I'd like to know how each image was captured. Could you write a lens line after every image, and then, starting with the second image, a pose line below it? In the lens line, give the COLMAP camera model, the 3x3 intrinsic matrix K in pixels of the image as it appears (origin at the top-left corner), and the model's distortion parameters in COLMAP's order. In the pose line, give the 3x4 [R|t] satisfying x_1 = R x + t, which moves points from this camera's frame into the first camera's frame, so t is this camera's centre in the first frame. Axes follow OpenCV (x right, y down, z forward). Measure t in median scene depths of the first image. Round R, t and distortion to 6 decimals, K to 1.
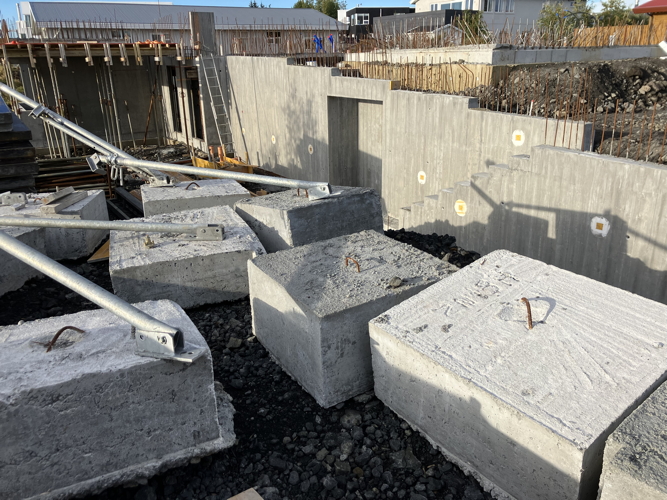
lens RADIAL K [[536.2, 0, 334.0], [0, 536.2, 246.1], [0, 0, 1]] dist [0.060777, -0.035561]
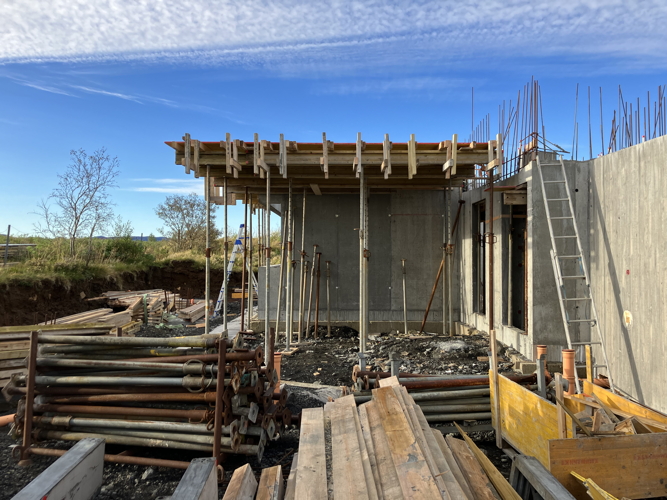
lens RADIAL K [[536.2, 0, 335.1], [0, 536.2, 248.4], [0, 0, 1]] dist [0.060777, -0.035561]
pose [[0.842592, 0.005359, -0.538526, -0.126299], [-0.189895, 0.938683, -0.287775, -0.095345], [0.503963, 0.344740, 0.791944, 0.510131]]
